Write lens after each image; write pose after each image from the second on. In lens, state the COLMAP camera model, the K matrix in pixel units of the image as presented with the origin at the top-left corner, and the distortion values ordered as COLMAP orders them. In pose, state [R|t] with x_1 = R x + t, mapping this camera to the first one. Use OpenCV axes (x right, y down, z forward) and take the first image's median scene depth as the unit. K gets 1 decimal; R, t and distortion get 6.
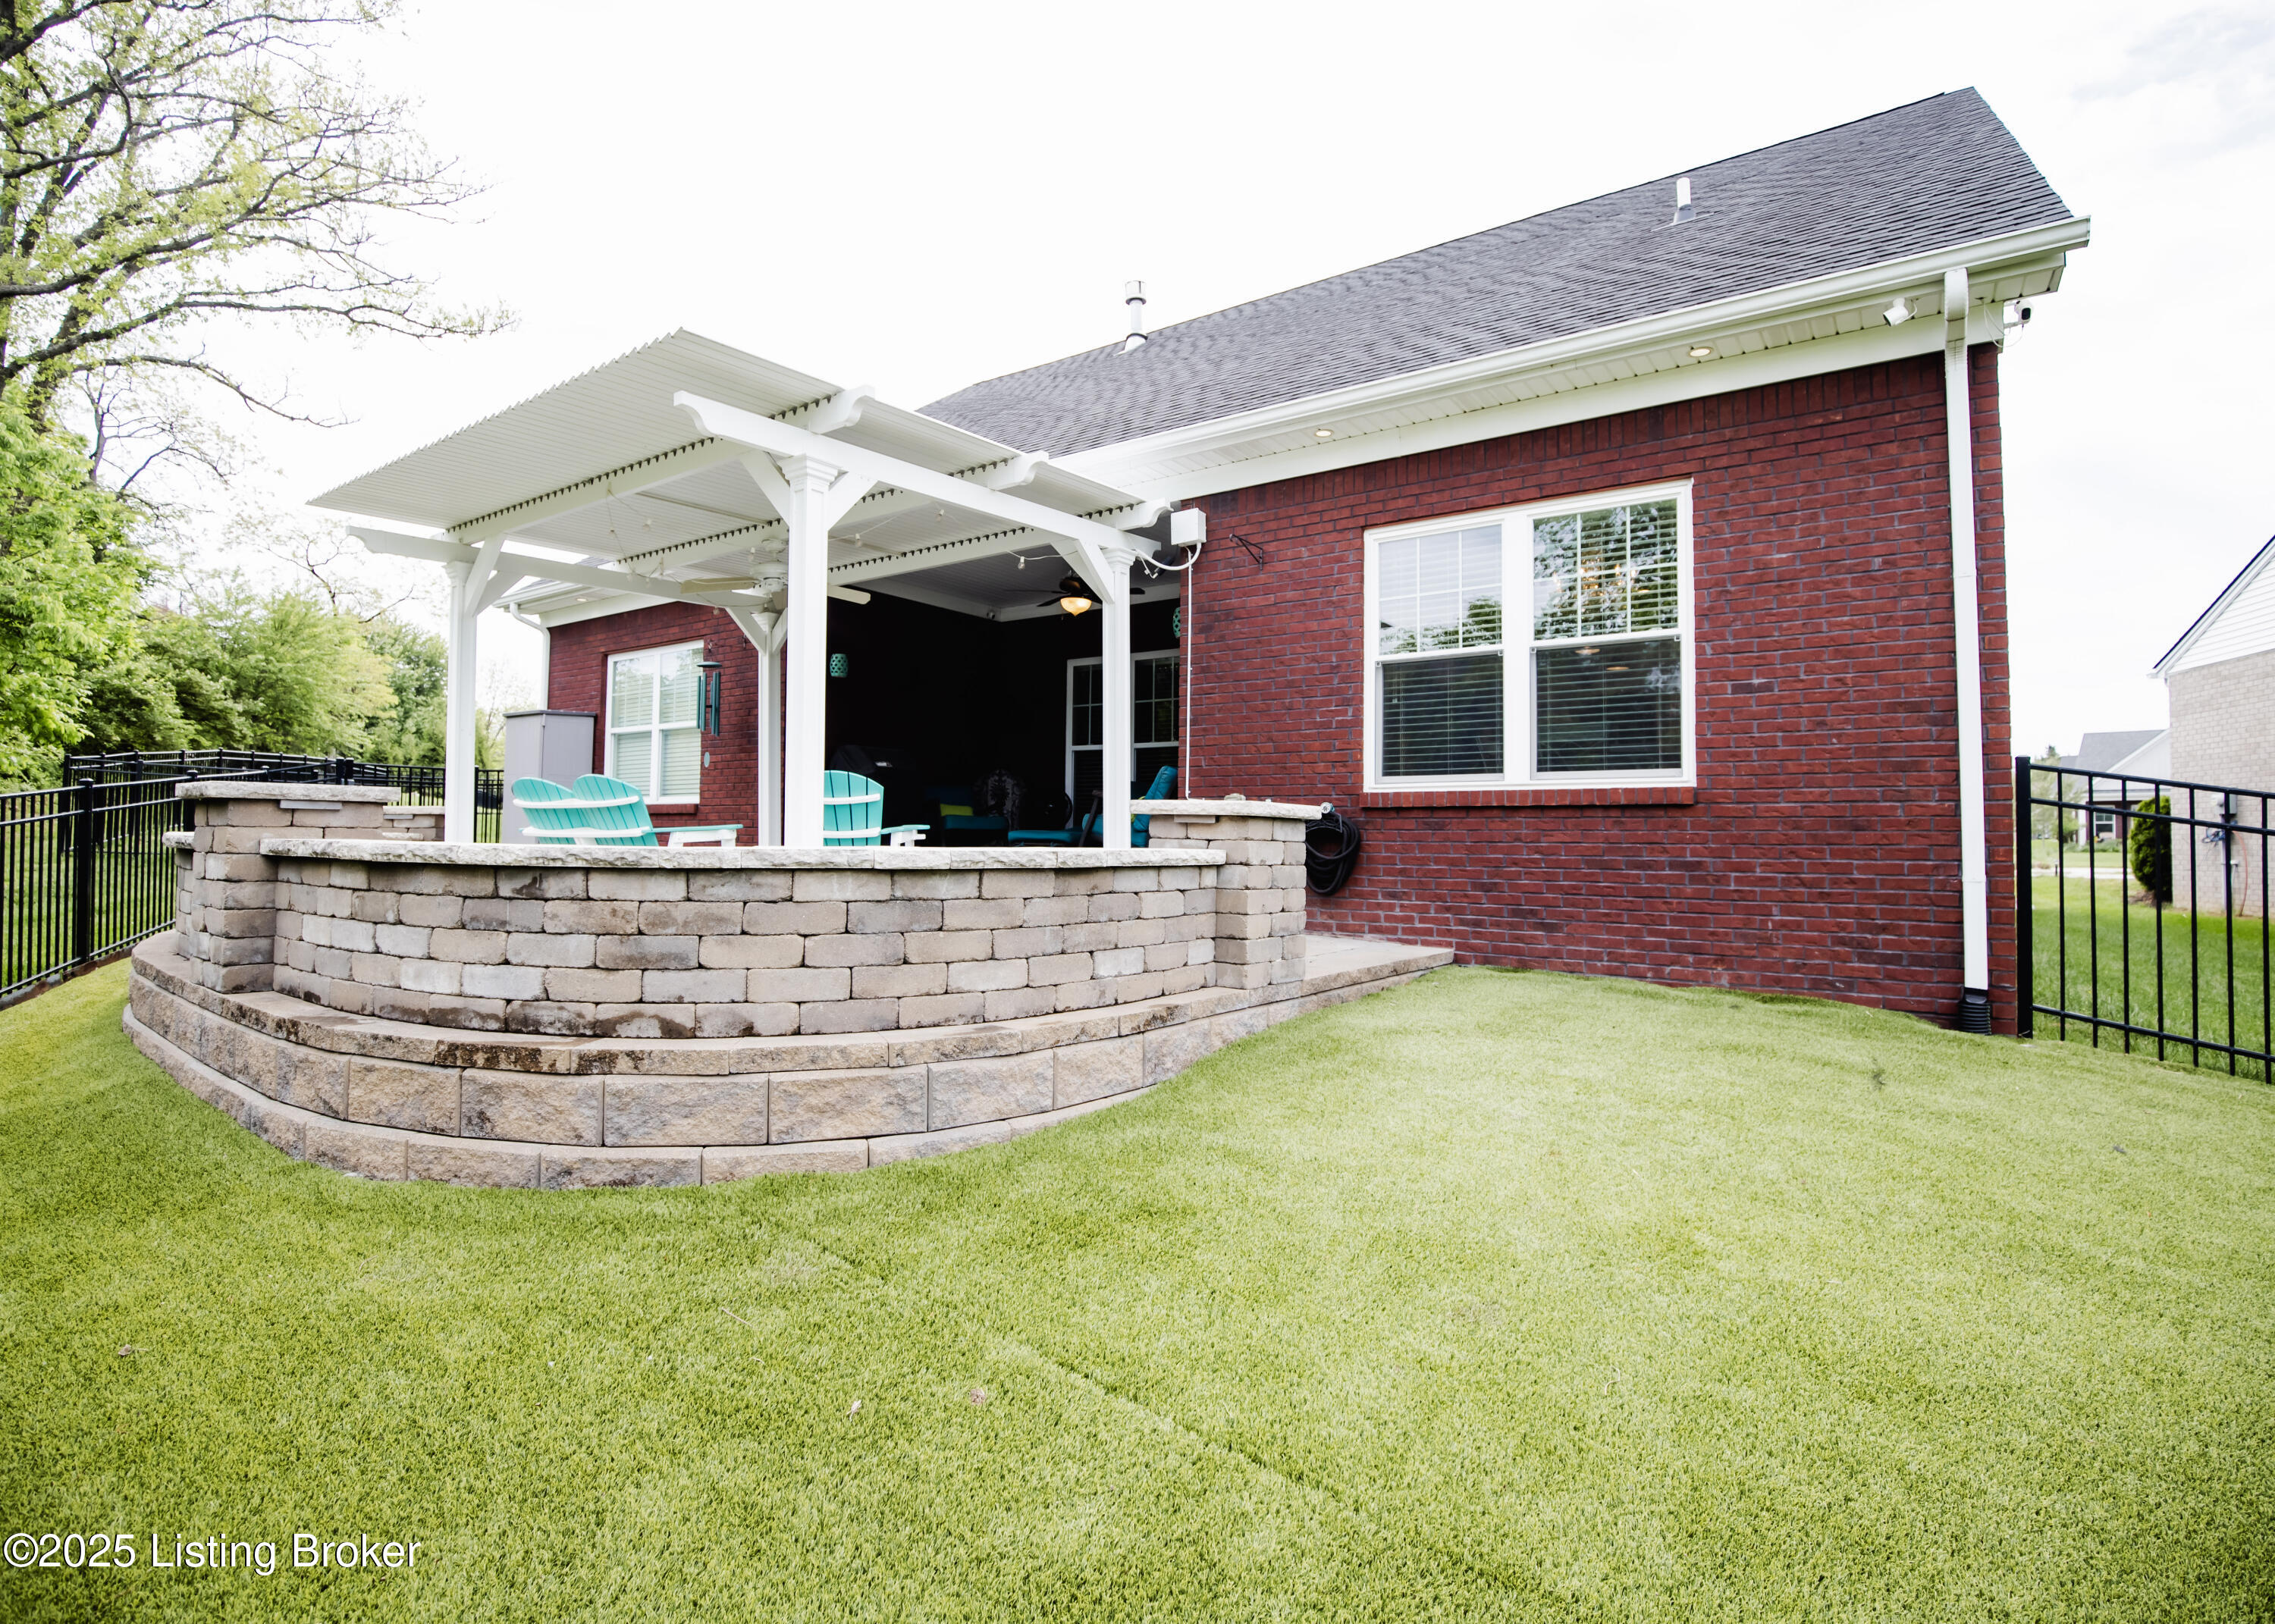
lens RADIAL K [[1141.1, 0, 1144.4], [0, 1141.1, 803.7], [0, 0, 1]] dist [-0.034230, 0.003235]
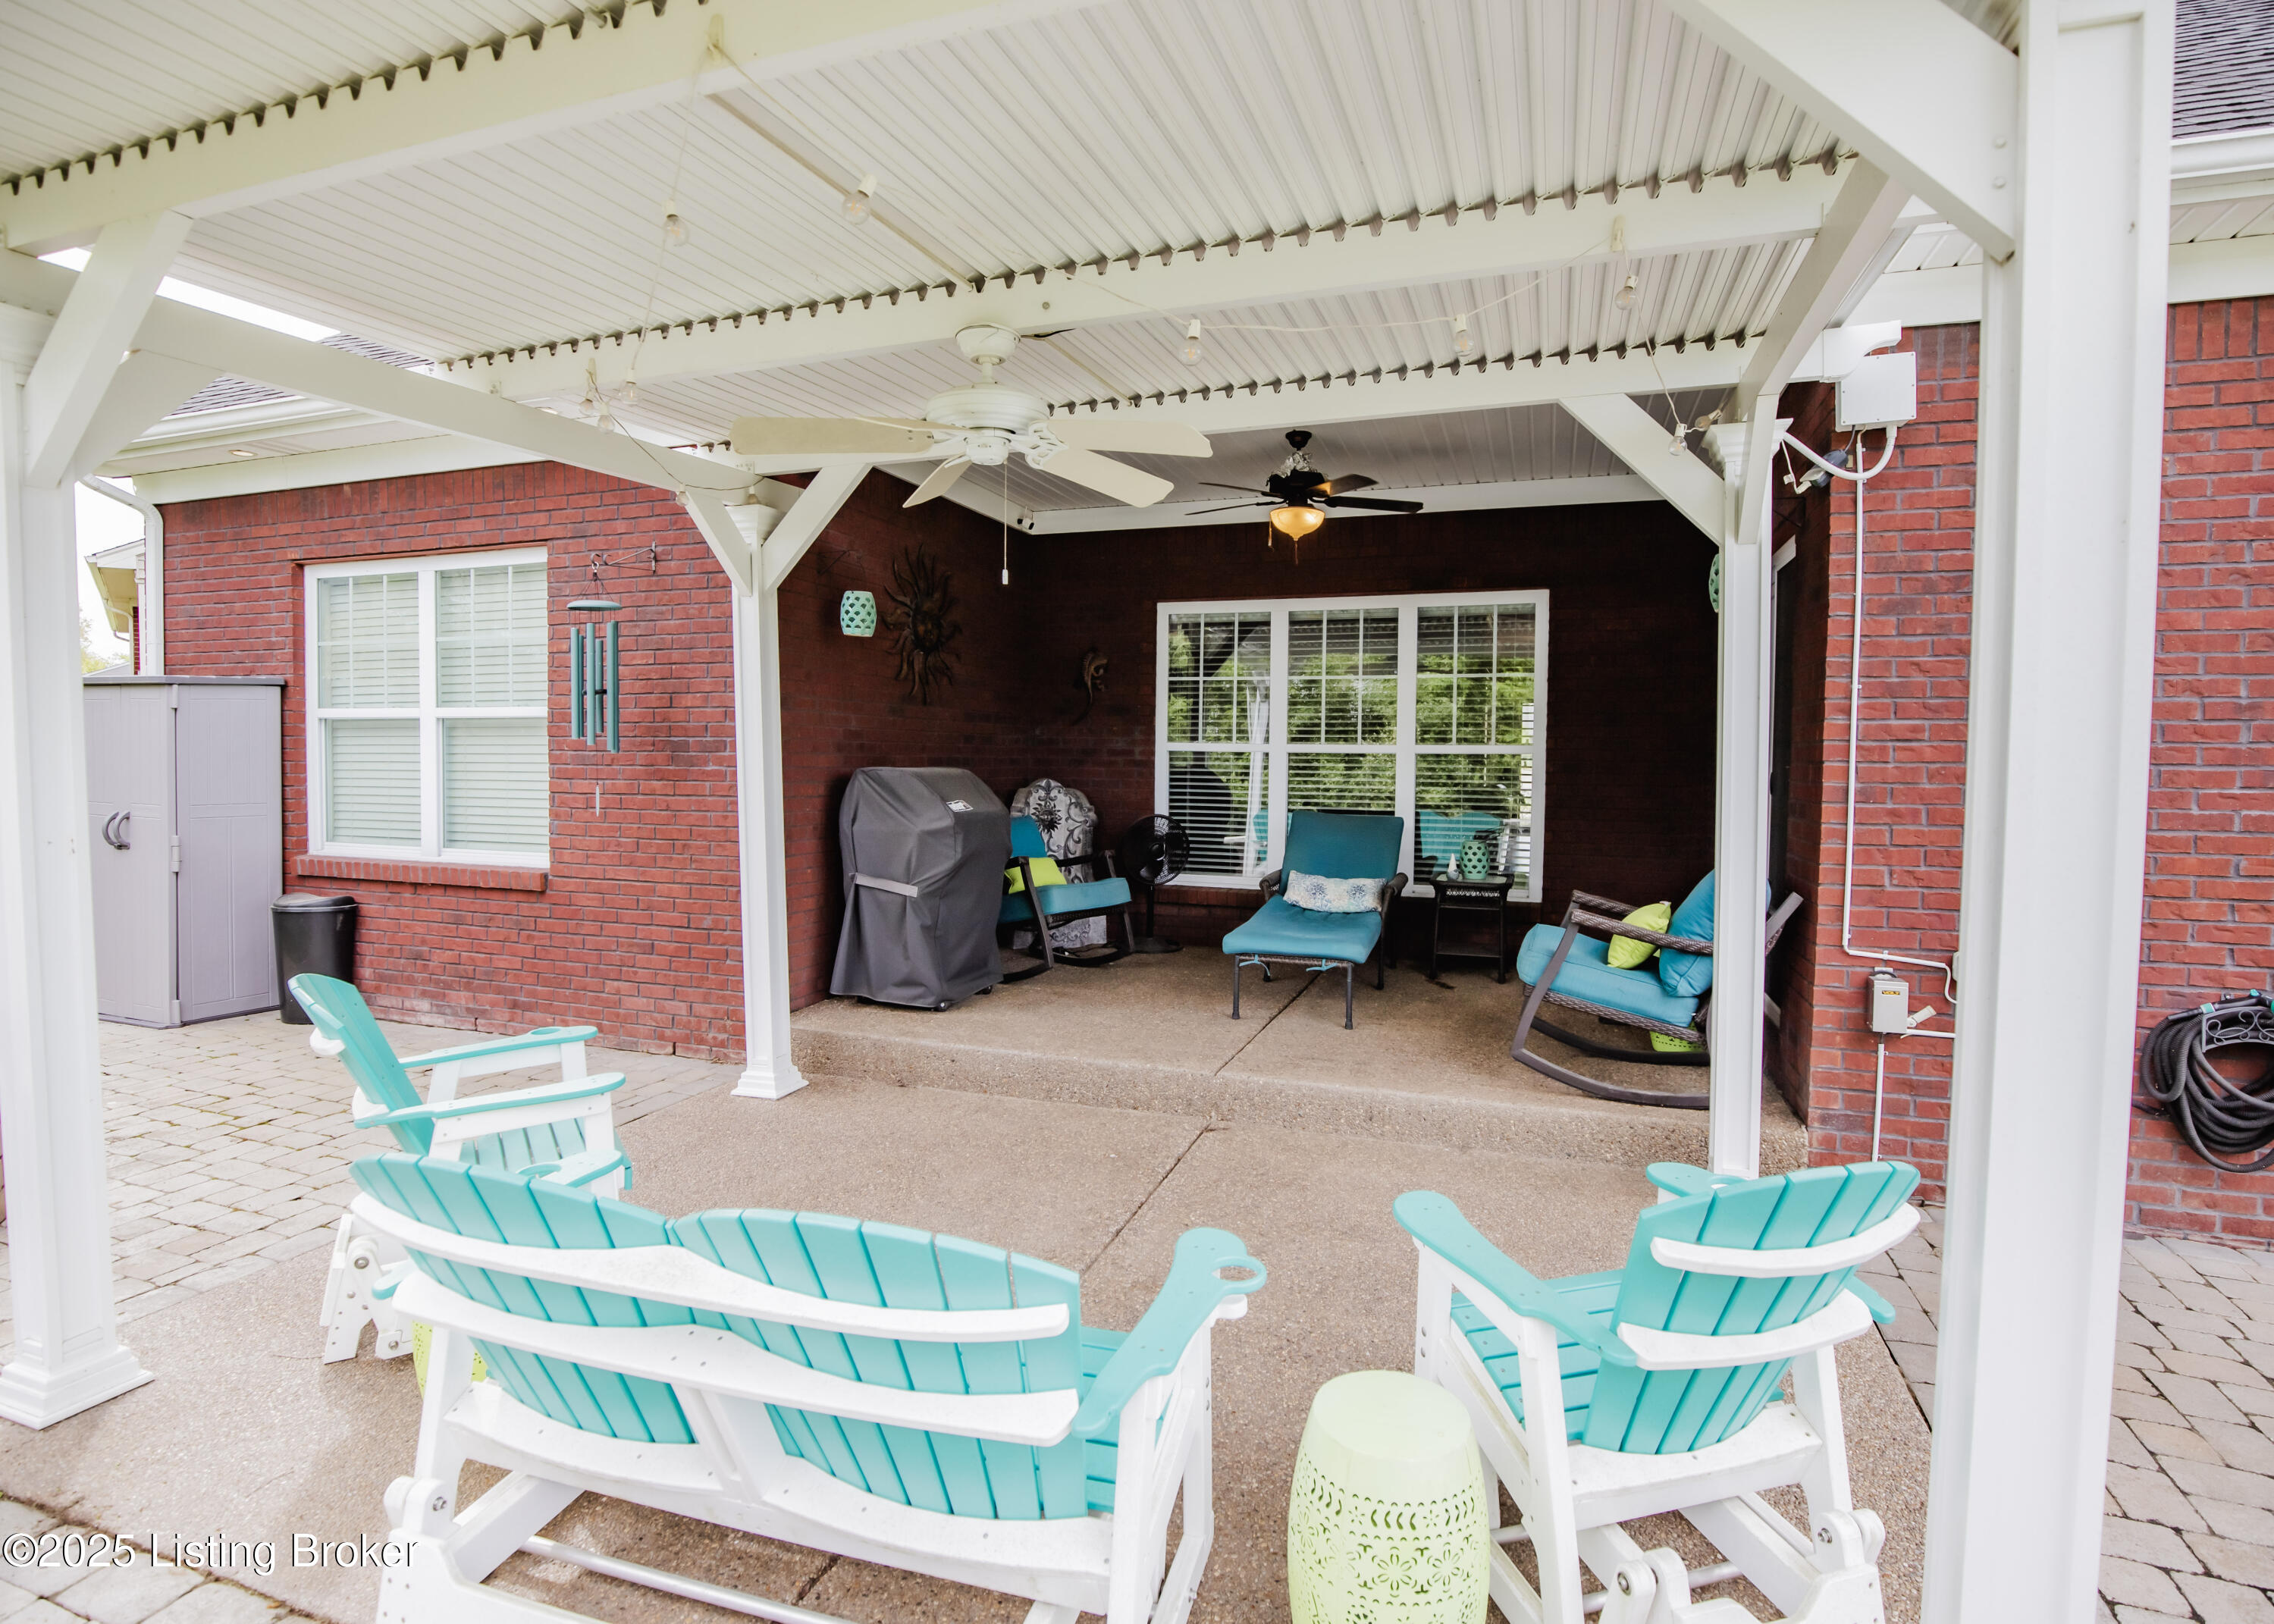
lens RADIAL K [[1140.6, 0, 1143.9], [0, 1140.6, 803.7], [0, 0, 1]] dist [-0.034230, 0.003235]
pose [[0.960236, -0.016038, 0.278729, -0.279252], [-0.007058, 0.996635, 0.081660, -0.075345], [-0.279101, -0.080380, 0.956892, 0.443000]]
